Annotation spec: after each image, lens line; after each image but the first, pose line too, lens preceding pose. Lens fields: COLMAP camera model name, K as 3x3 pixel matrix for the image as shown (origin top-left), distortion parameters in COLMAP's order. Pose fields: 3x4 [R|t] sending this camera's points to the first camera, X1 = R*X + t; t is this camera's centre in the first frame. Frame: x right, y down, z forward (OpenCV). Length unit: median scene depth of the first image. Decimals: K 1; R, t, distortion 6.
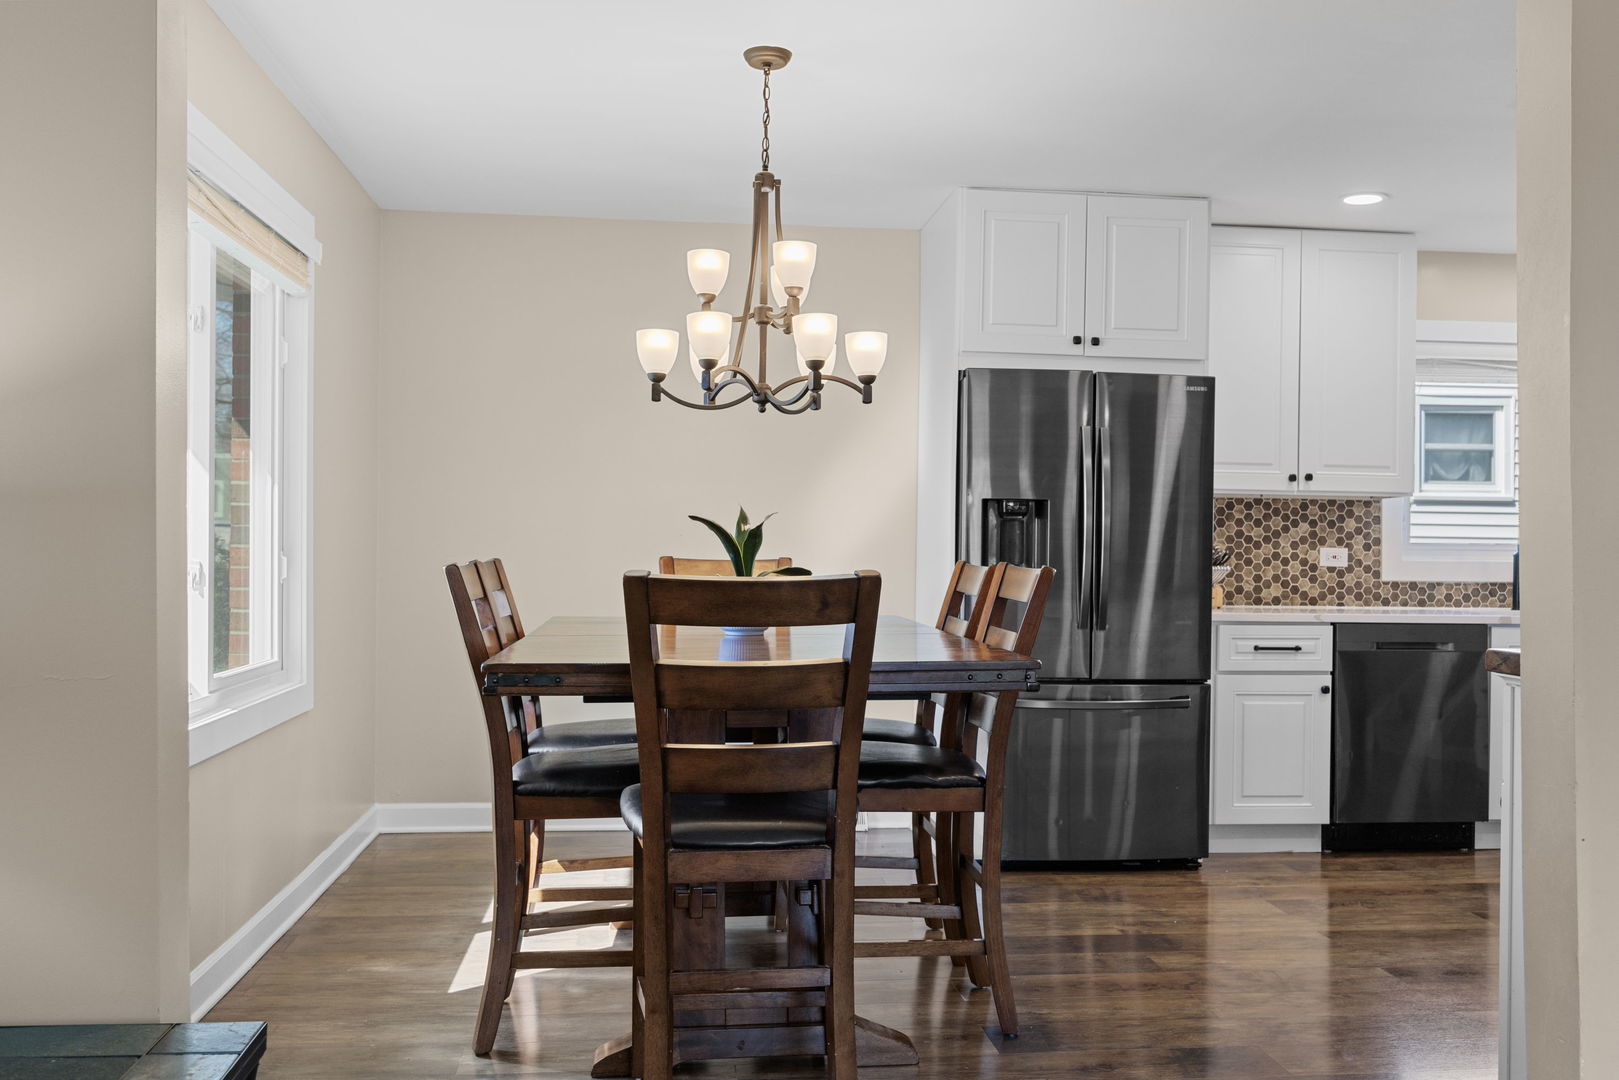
lens RADIAL K [[1427.1, 0, 809.5], [0, 1427.1, 540.0], [0, 0, 1]] dist [-0.000058, -0.002050]
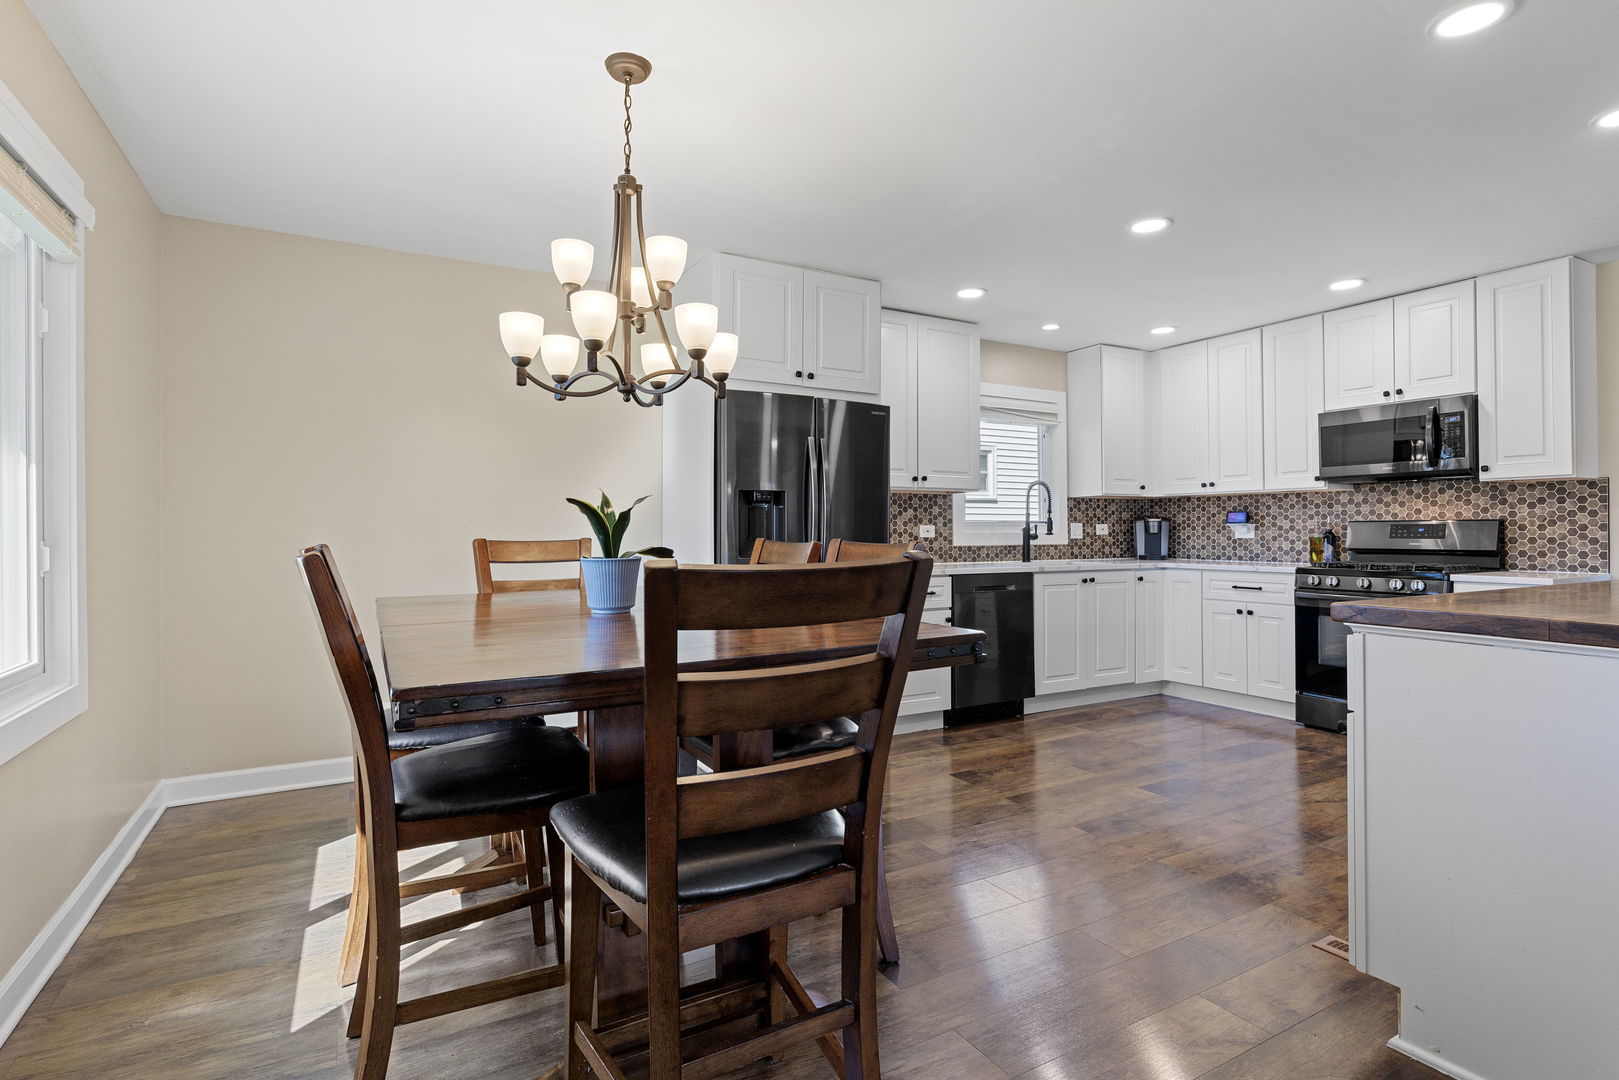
lens RADIAL K [[810.0, 0, 816.6], [0, 810.0, 522.6], [0, 0, 1]] dist [-0.001780, 0.000176]
pose [[0.917927, -0.010809, 0.396602, -0.094552], [0.011752, 0.999931, 0.000054, 0.001319], [-0.396575, 0.004611, 0.917991, 0.258491]]
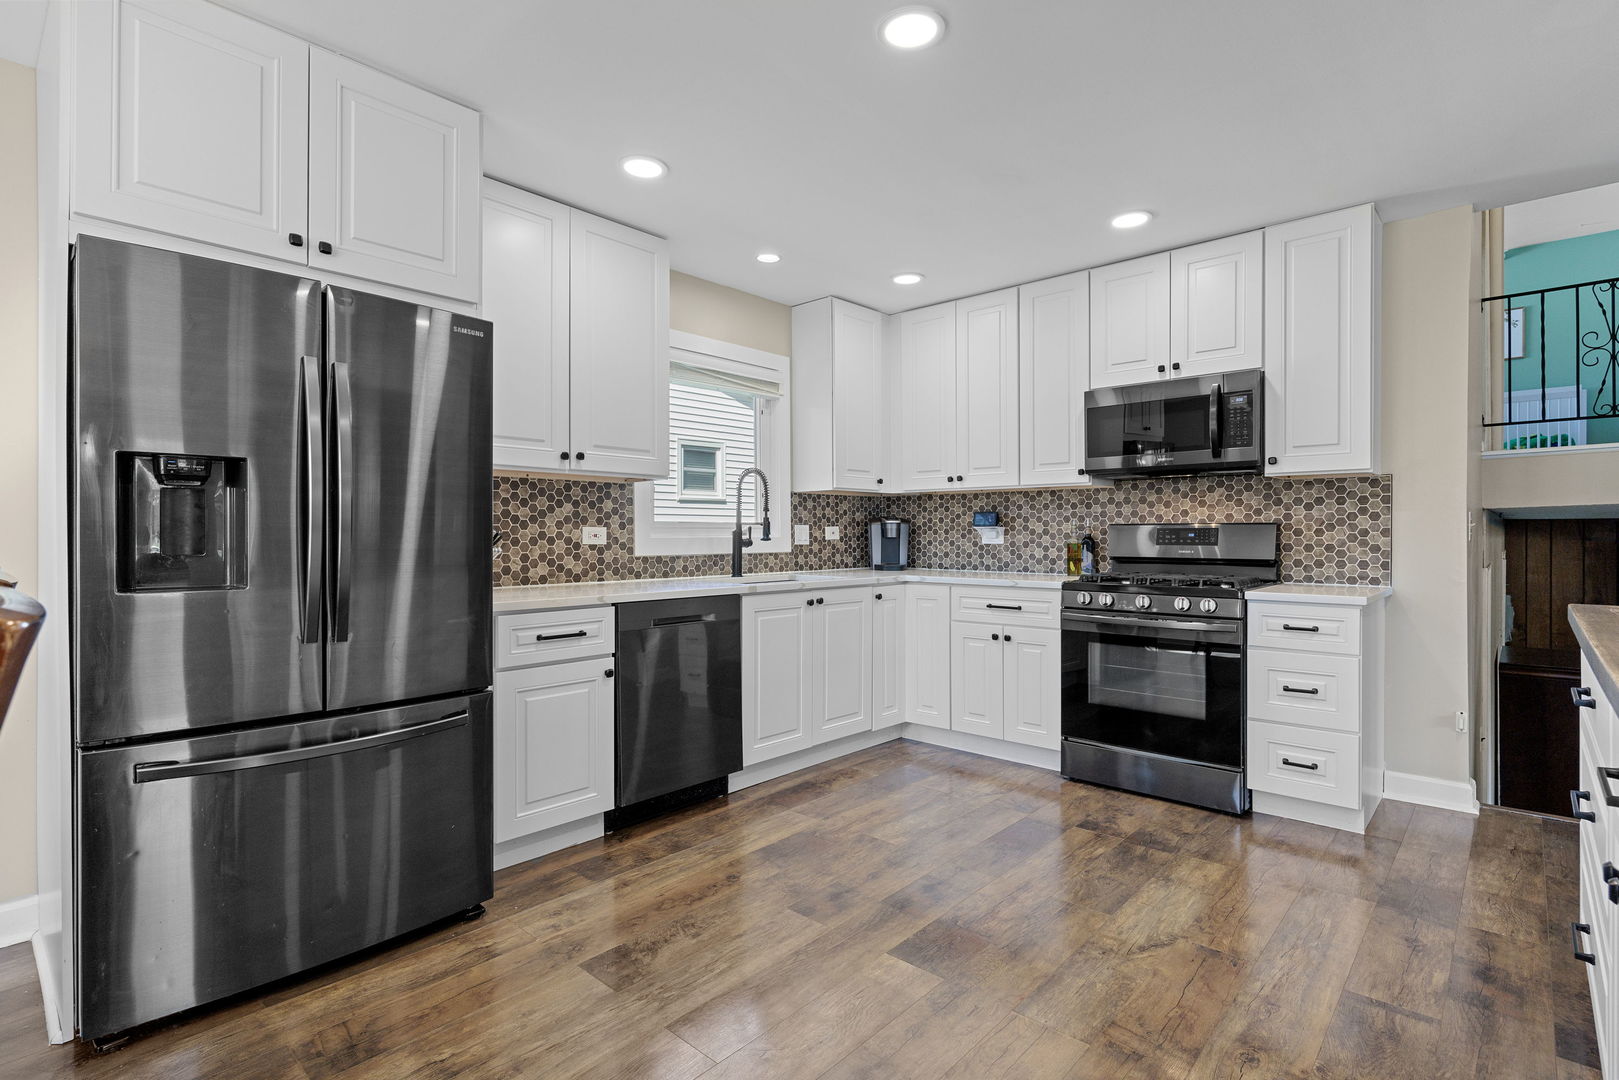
lens RADIAL K [[784.0, 0, 814.5], [0, 784.0, 537.1], [0, 0, 1]] dist [-0.000623, 0.000084]
pose [[0.746984, -0.016919, 0.664626, 0.106608], [0.006125, 0.999809, 0.018568, 0.003377], [-0.664814, -0.009800, 0.746945, 0.479761]]
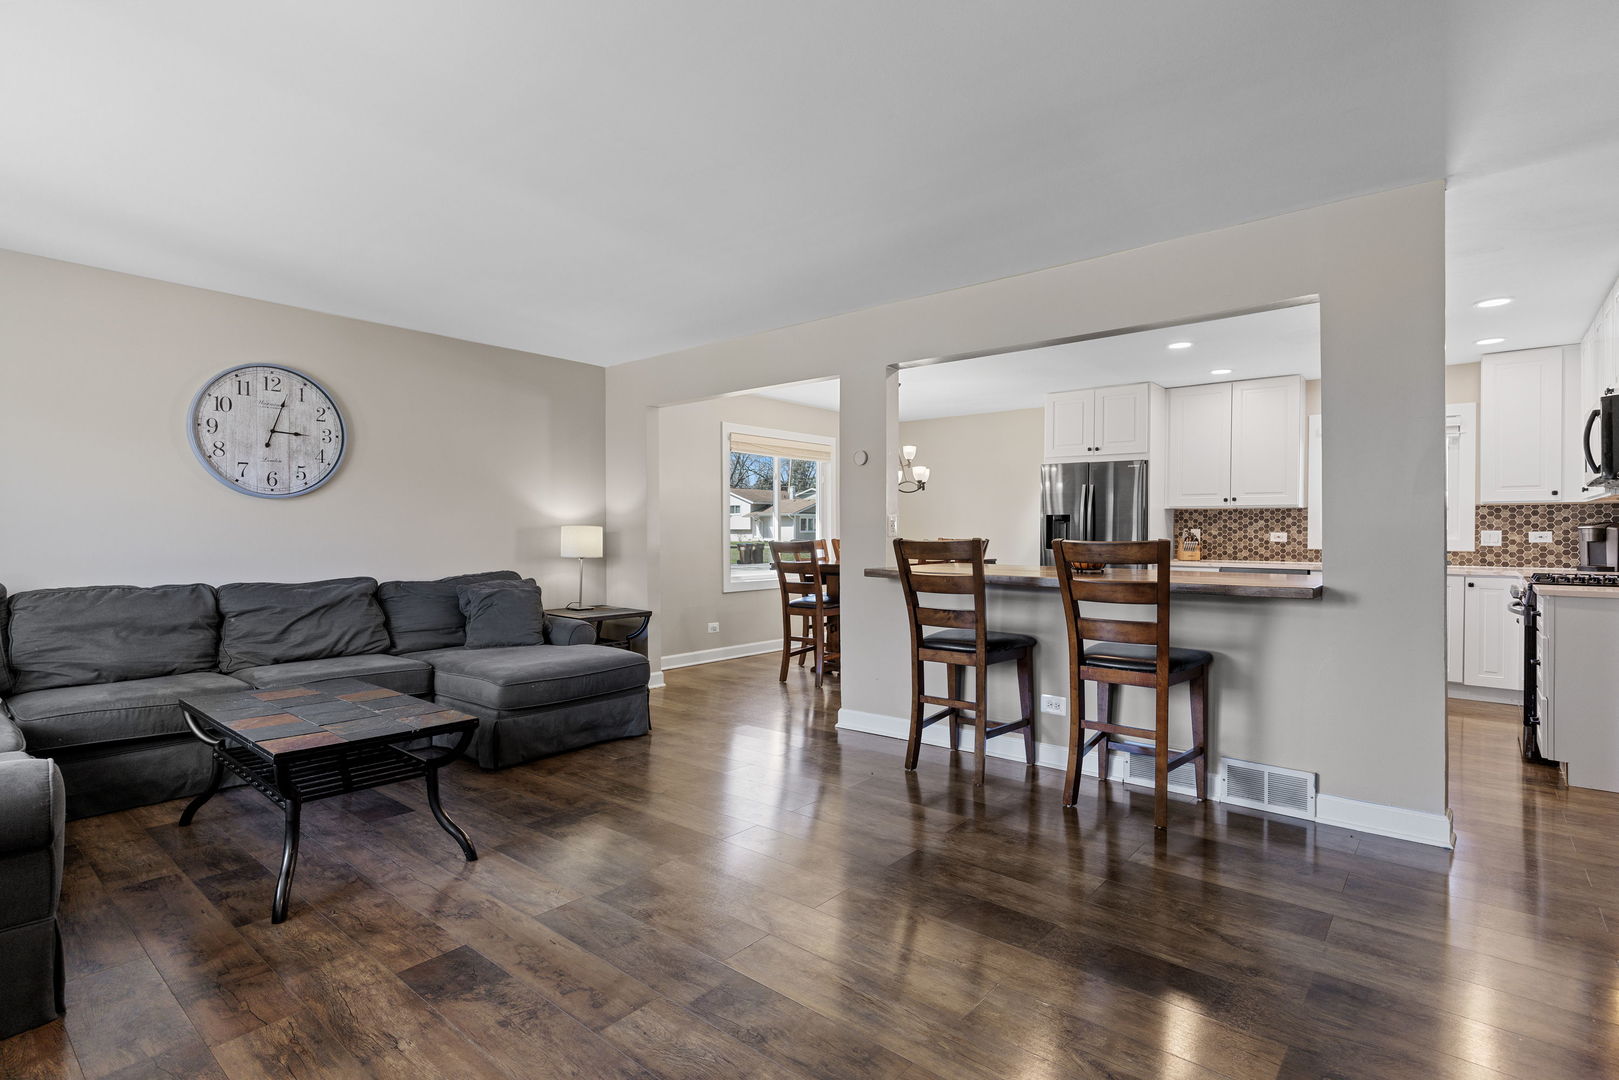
lens RADIAL K [[784.0, 0, 814.5], [0, 784.0, 537.1], [0, 0, 1]] dist [-0.000623, 0.000084]
pose [[0.691856, -0.006217, -0.722008, 0.755074], [0.009797, 0.999952, 0.000777, 0.004962], [0.721969, -0.007611, 0.691884, -0.251661]]
